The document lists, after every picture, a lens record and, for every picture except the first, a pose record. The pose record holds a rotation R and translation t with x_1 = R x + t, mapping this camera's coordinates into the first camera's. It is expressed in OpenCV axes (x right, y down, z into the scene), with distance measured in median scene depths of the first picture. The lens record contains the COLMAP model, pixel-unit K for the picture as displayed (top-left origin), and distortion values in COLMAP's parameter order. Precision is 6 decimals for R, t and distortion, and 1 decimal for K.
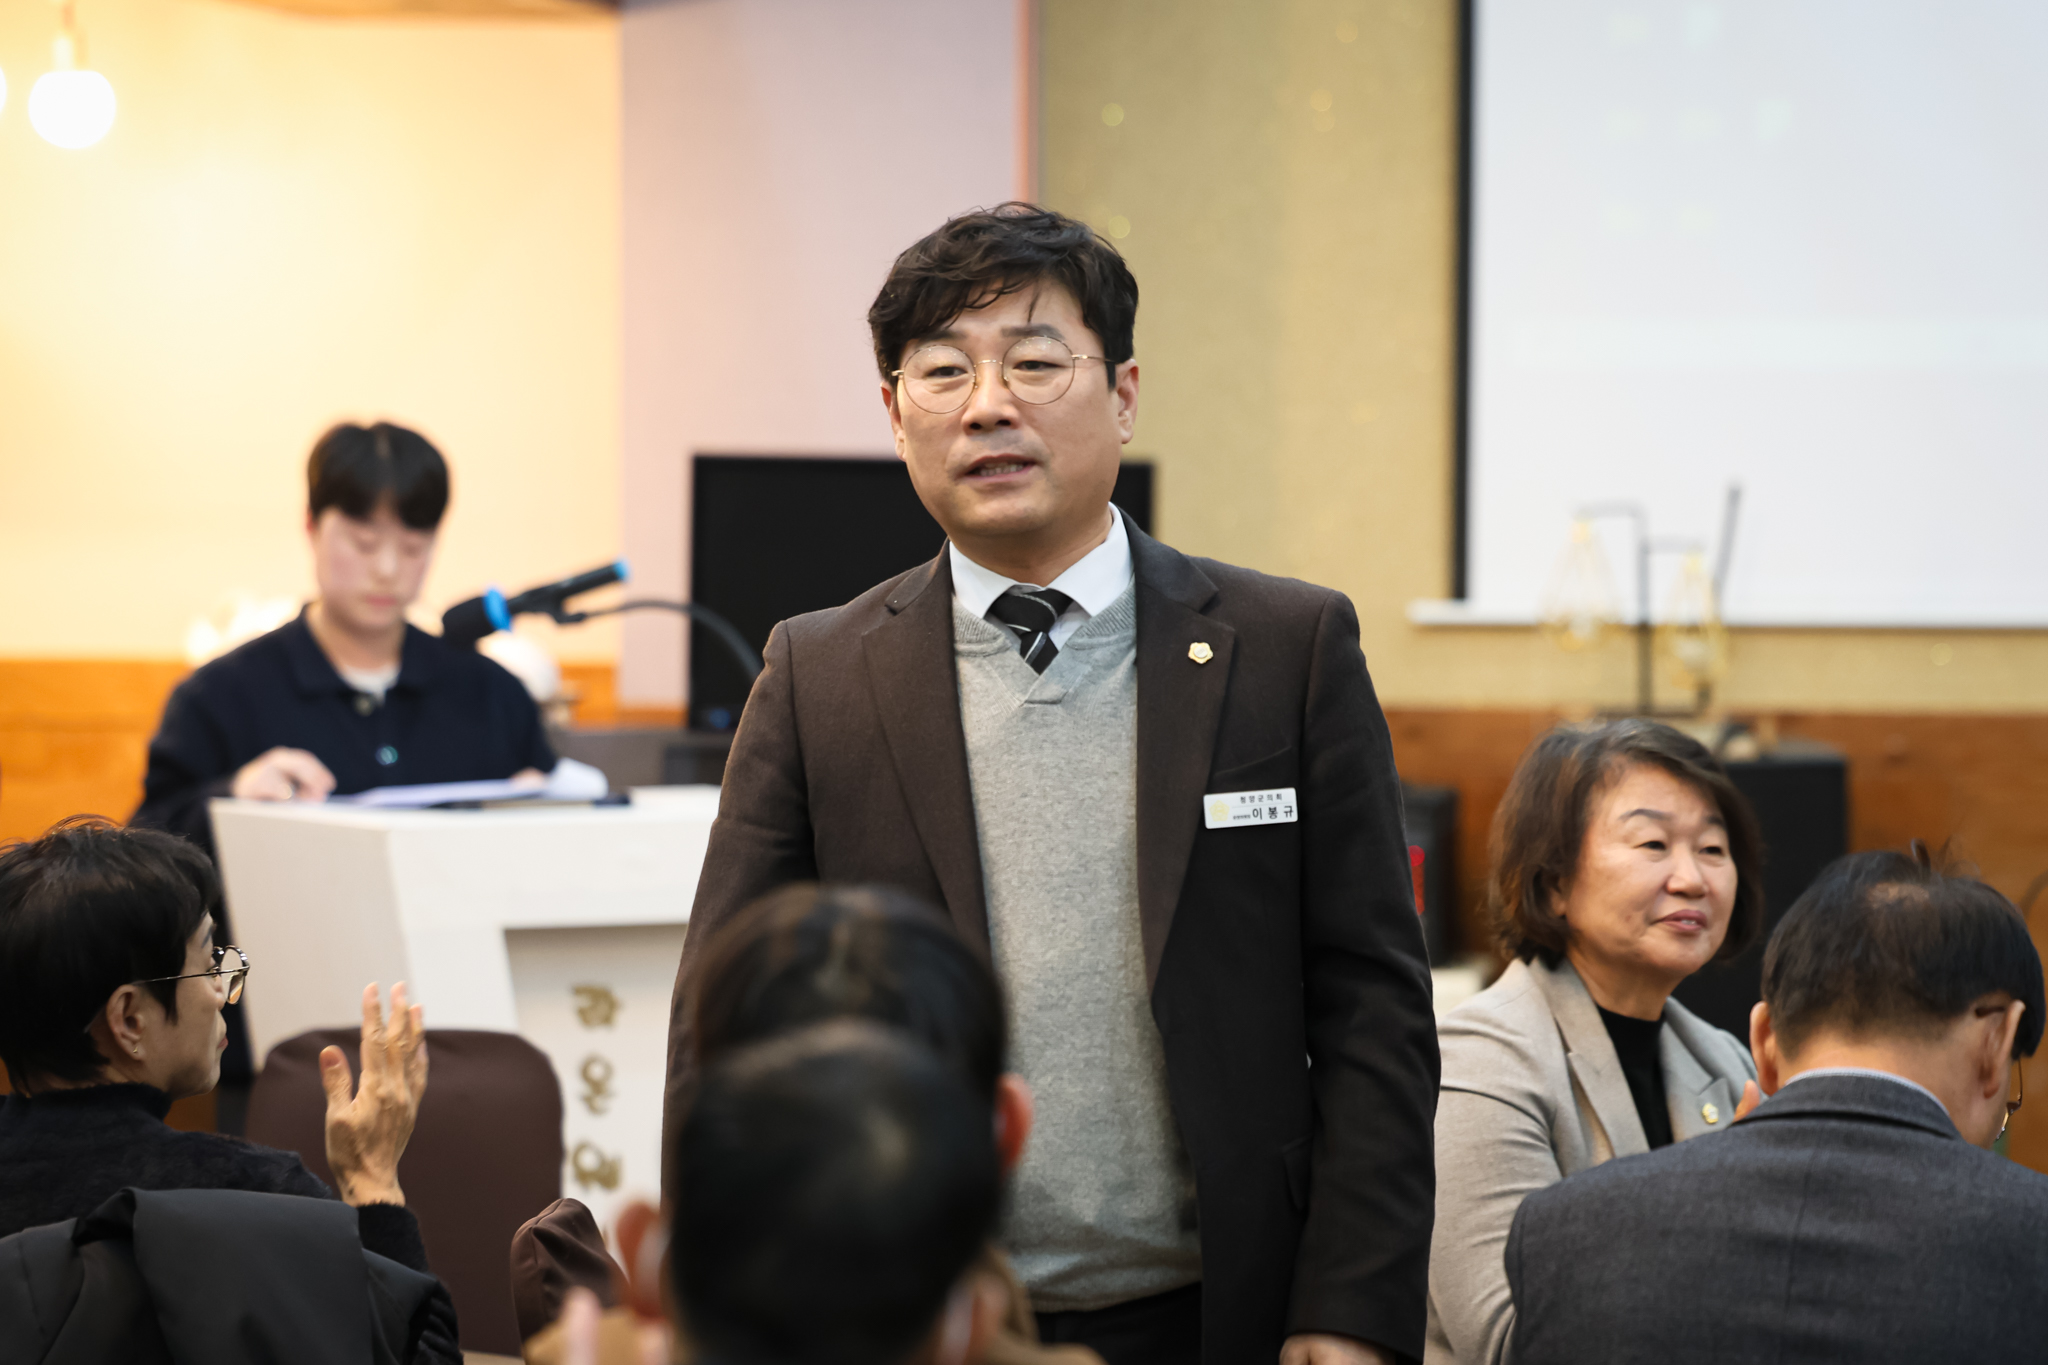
lens RADIAL K [[6799.9, 0, 1024.0], [0, 6799.9, 682.5], [0, 0, 1]] dist [0.570065, -0.441345]
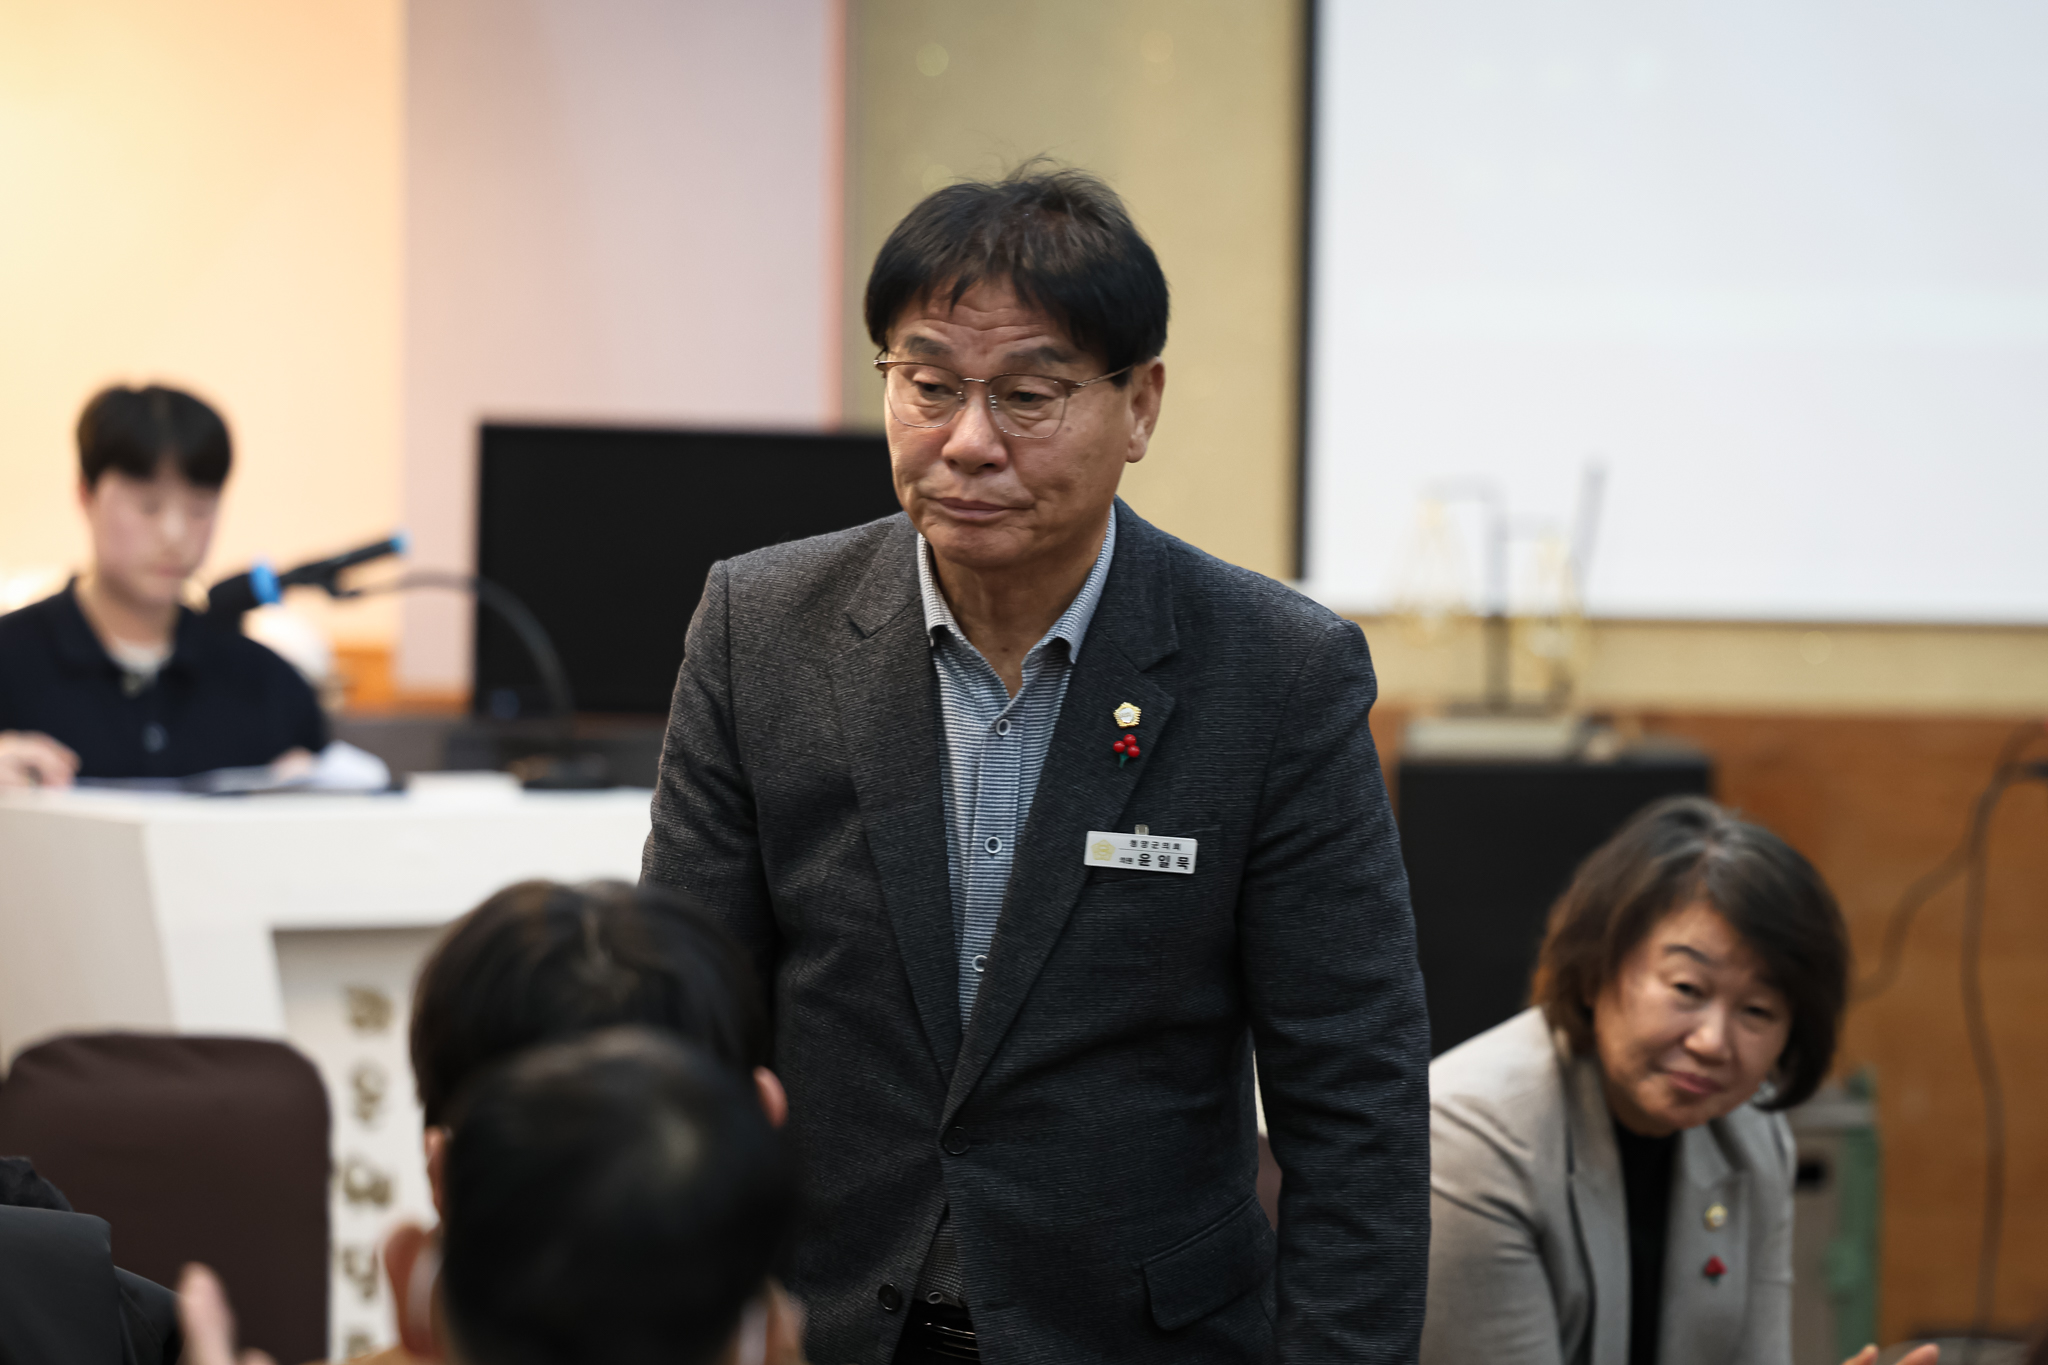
lens RADIAL K [[15058.3, 0, 1024.0], [0, 15058.3, 682.5], [0, 0, 1]] dist [0.137490, 373.659801]
pose [[0.999895, 0.011337, -0.009056, 0.044682], [-0.011411, 0.999901, -0.008231, 0.018644], [0.008962, 0.008334, 0.999925, -1.059101]]
